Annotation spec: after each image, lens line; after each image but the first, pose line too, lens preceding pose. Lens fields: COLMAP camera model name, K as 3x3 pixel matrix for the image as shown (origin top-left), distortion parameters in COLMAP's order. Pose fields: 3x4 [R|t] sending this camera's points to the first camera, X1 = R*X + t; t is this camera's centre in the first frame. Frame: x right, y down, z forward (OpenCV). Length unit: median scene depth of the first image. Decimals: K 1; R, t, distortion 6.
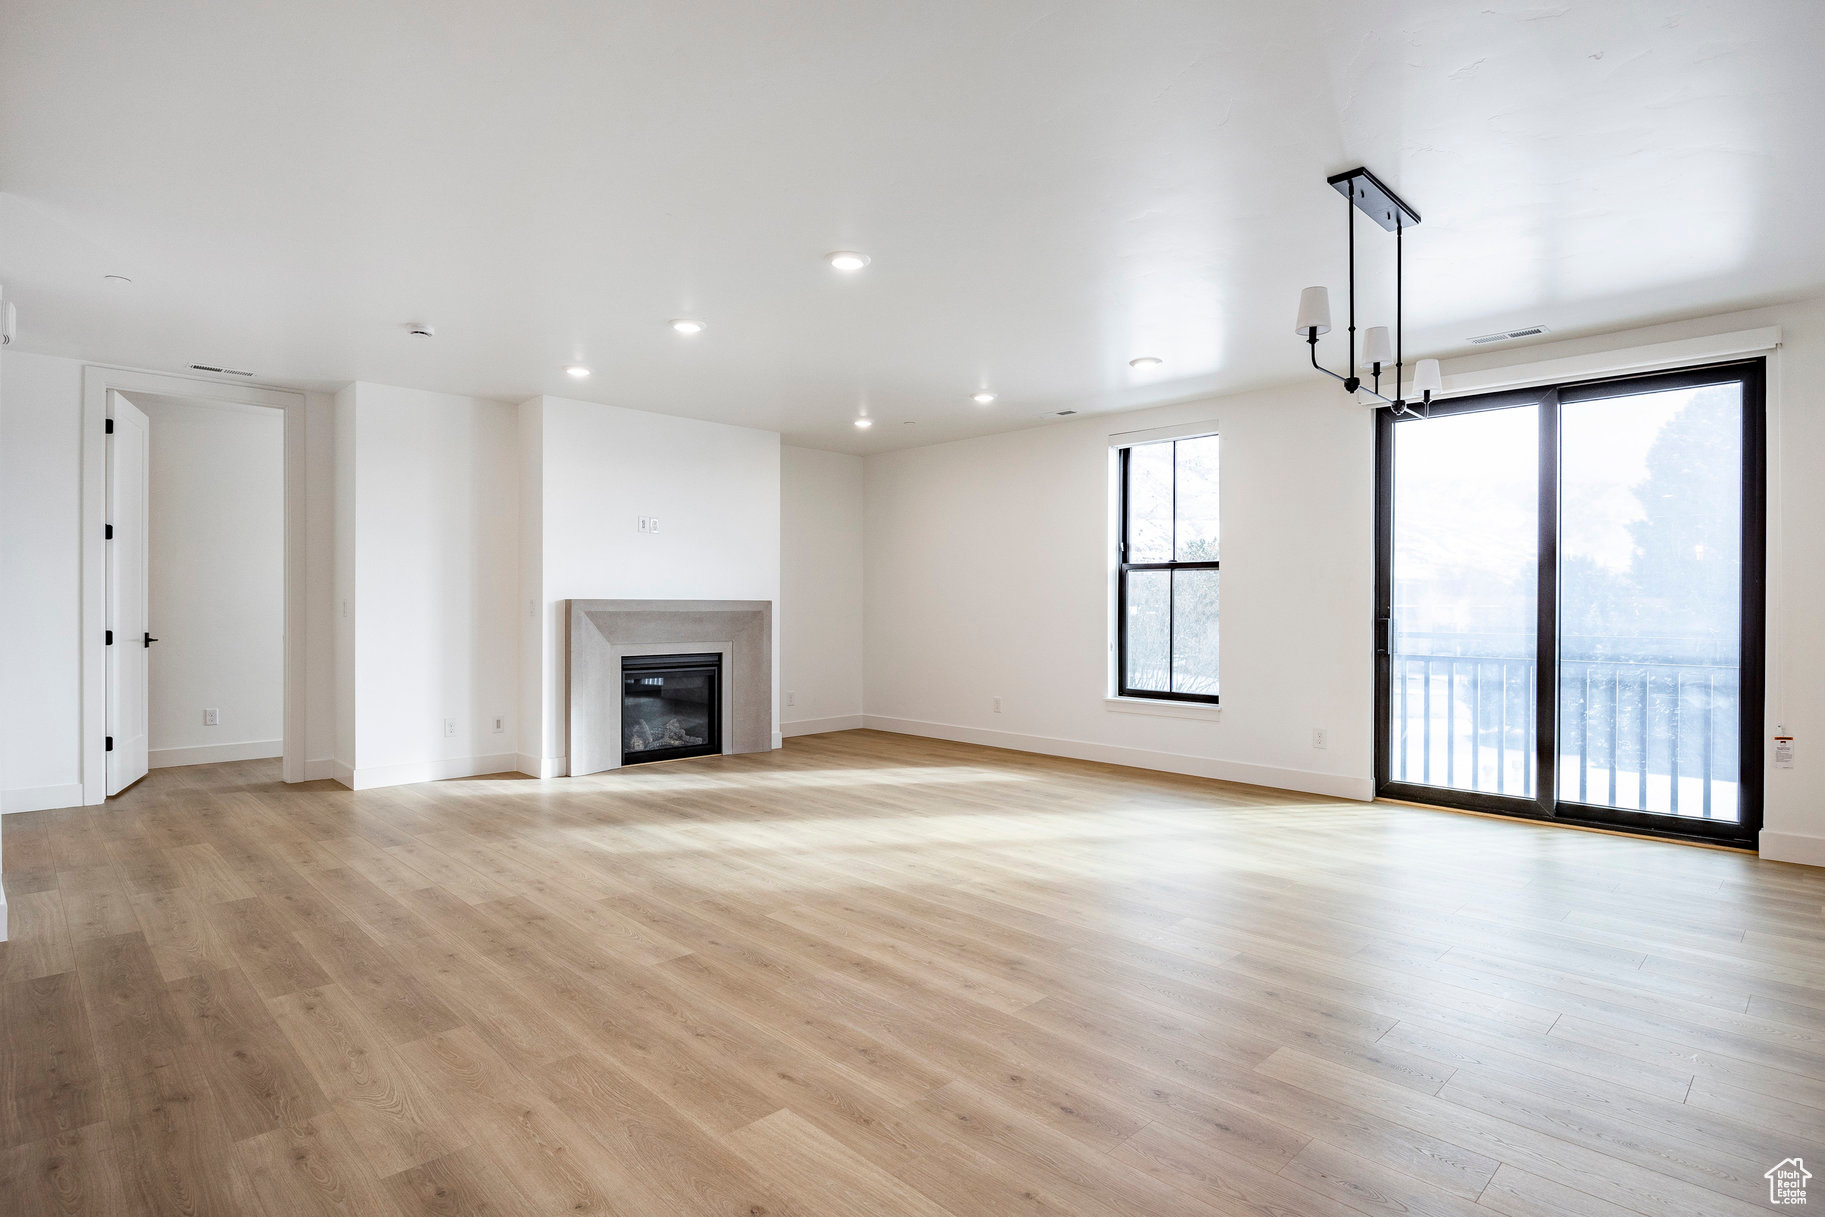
lens RADIAL K [[948.0, 0, 906.6], [0, 948.0, 606.2], [0, 0, 1]] dist [-0.024865, 0.001889]
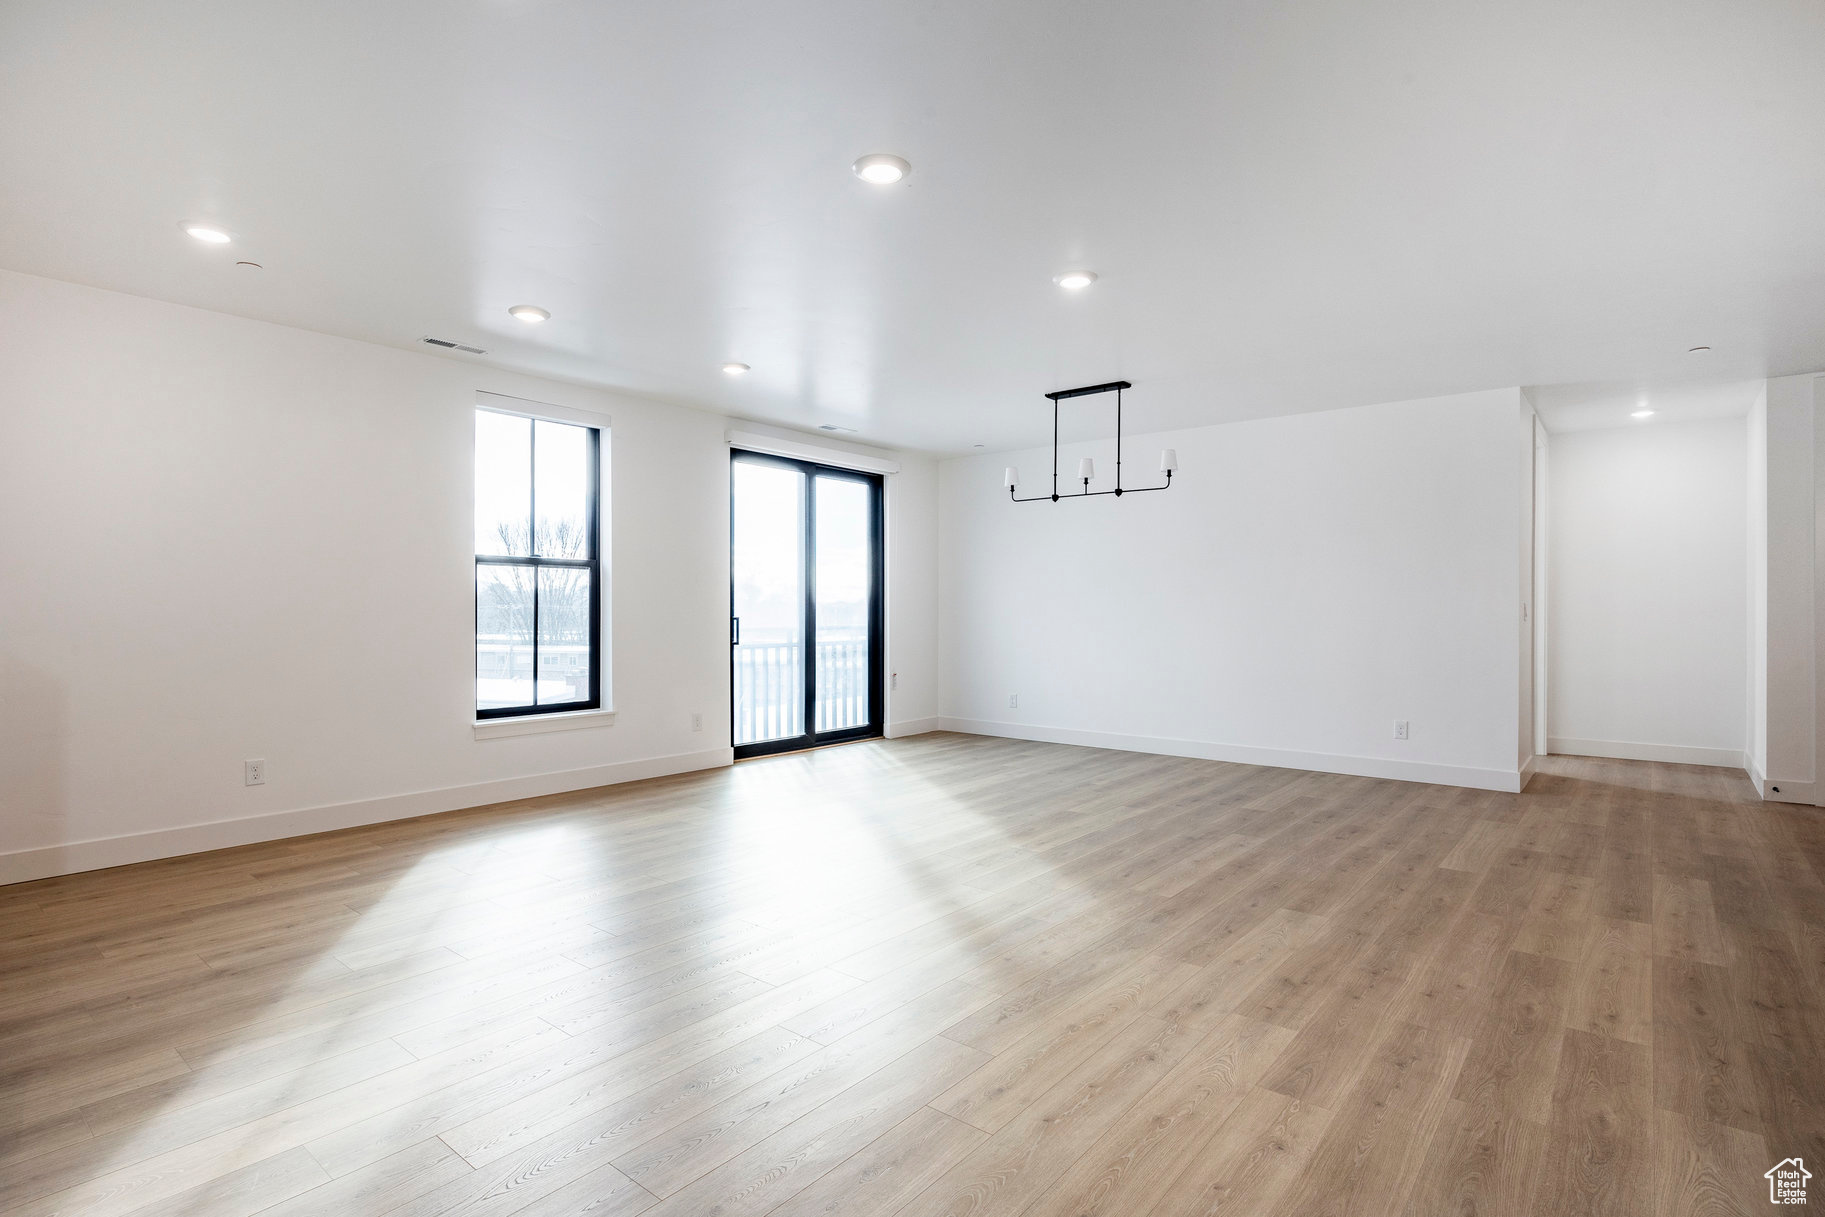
lens RADIAL K [[910.3, 0, 932.1], [0, 910.3, 612.5], [0, 0, 1]] dist [-0.016650, 0.001214]
pose [[-0.127962, -0.008091, 0.991746, -0.846486], [0.000185, 0.999967, 0.008182, -0.003042], [-0.991779, 0.001231, -0.127956, 1.045302]]
